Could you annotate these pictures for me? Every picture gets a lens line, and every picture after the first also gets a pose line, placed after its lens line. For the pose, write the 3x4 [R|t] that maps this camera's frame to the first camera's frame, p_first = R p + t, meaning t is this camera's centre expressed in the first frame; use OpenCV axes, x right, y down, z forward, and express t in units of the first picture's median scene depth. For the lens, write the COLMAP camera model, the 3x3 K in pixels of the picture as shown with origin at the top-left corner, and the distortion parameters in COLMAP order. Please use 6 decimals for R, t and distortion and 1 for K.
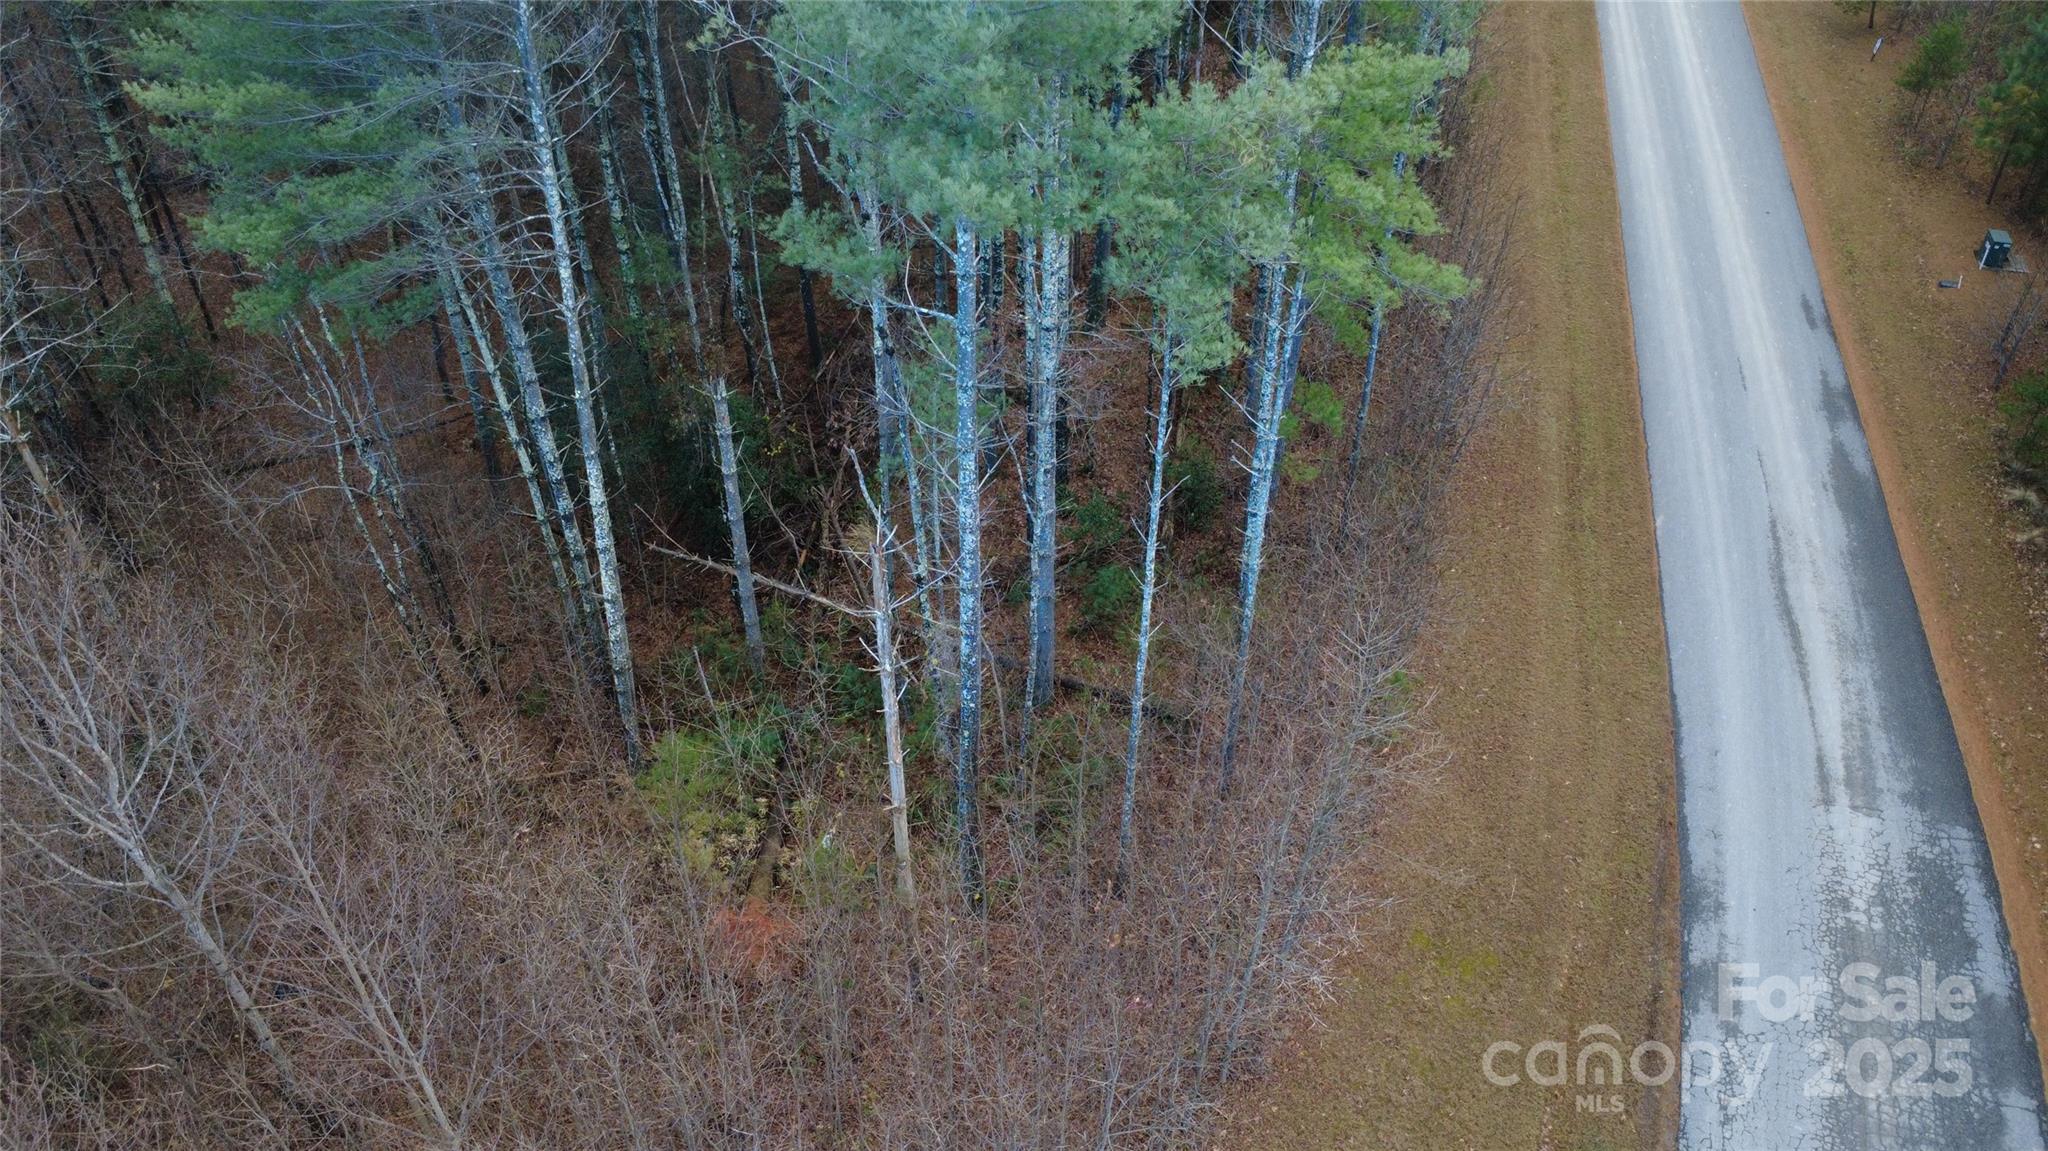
lens RADIAL K [[1495.3, 0, 1029.2], [0, 1495.3, 575.6], [0, 0, 1]] dist [-0.000739, -0.003637]
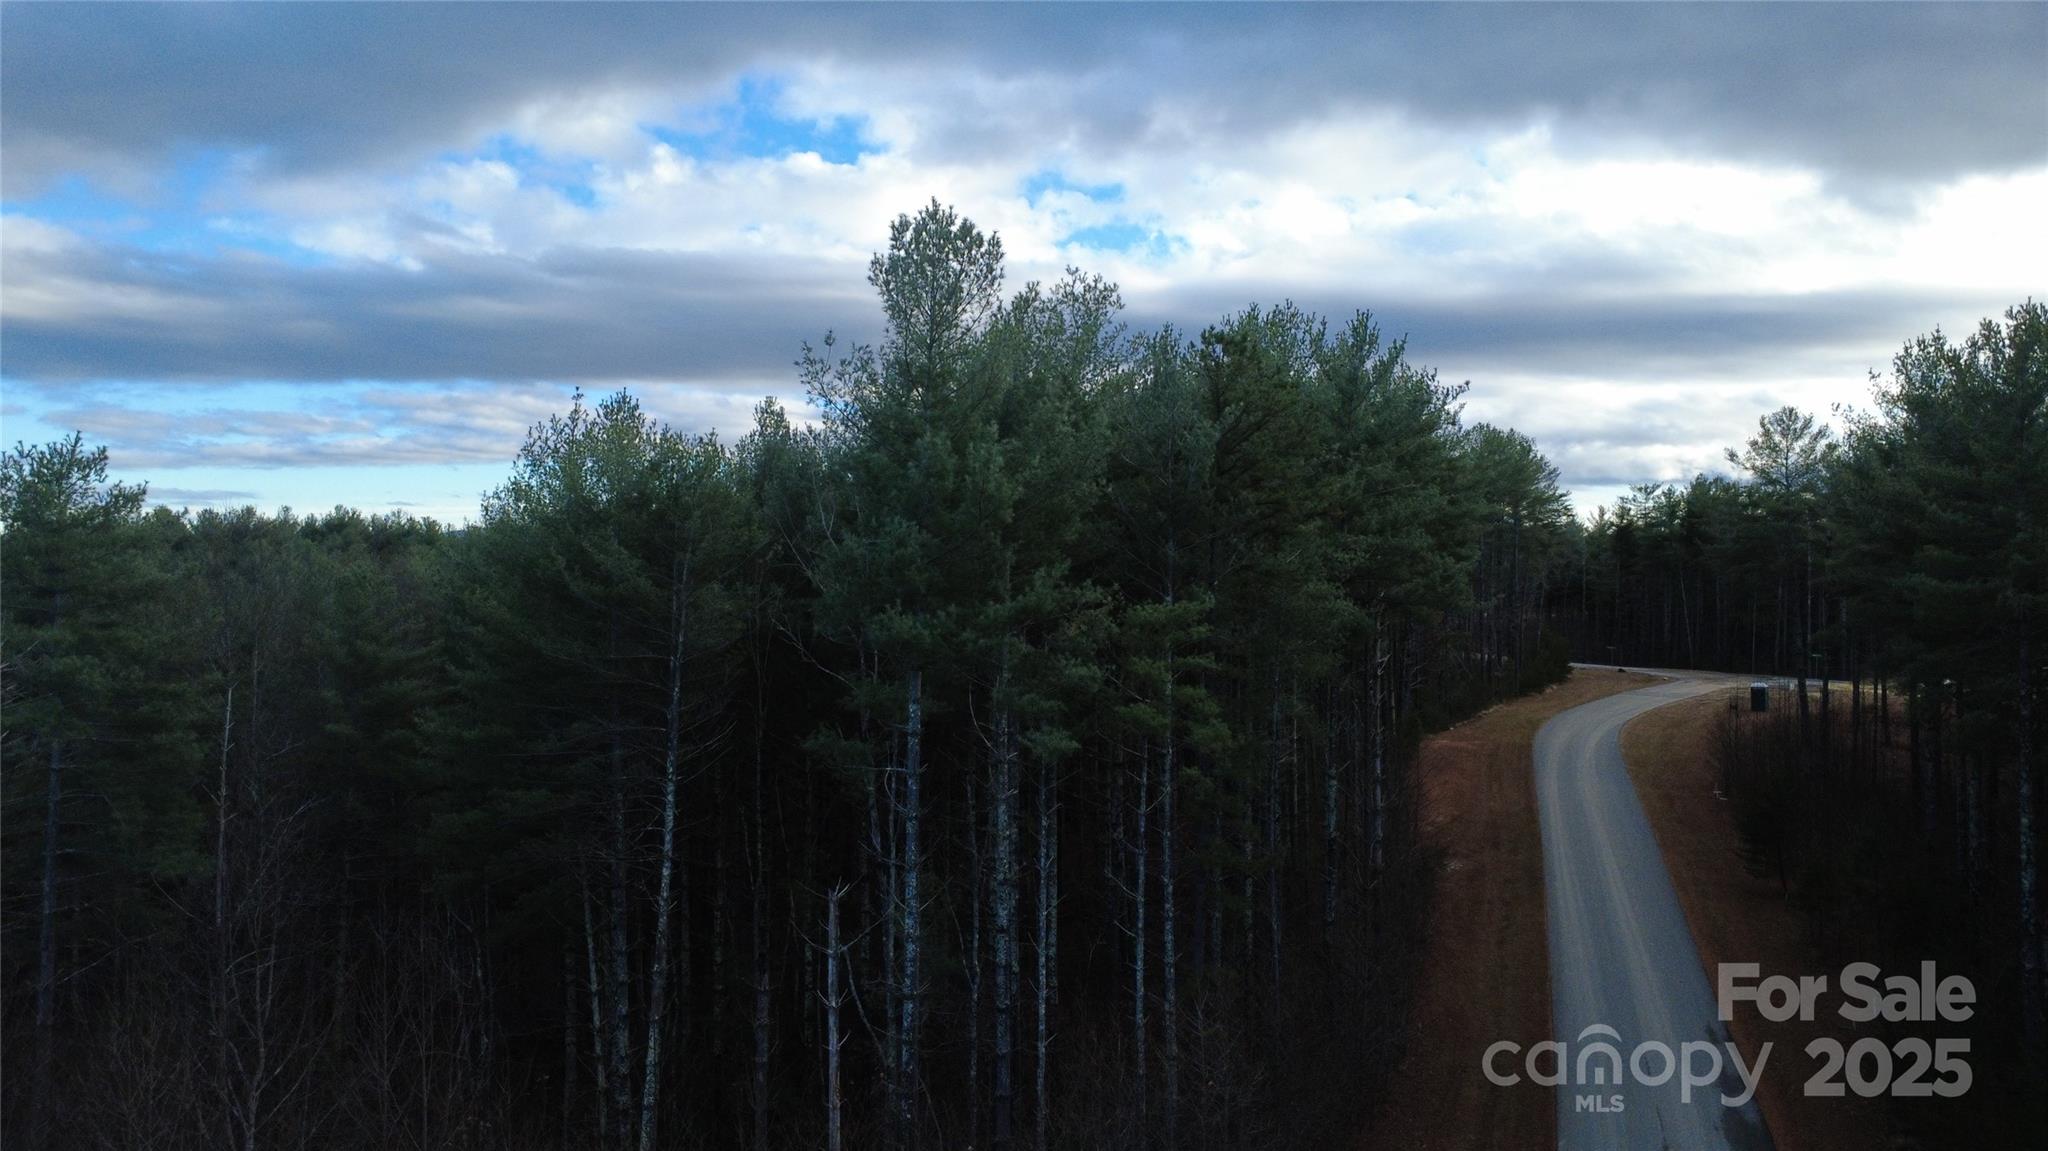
lens RADIAL K [[1495.3, 0, 1029.2], [0, 1495.3, 575.6], [0, 0, 1]] dist [-0.000739, -0.003637]
pose [[0.994978, -0.007662, -0.099805, 0.169885], [-0.059760, 0.754410, -0.653678, 0.492769], [0.080302, 0.656359, 0.750163, -0.194690]]
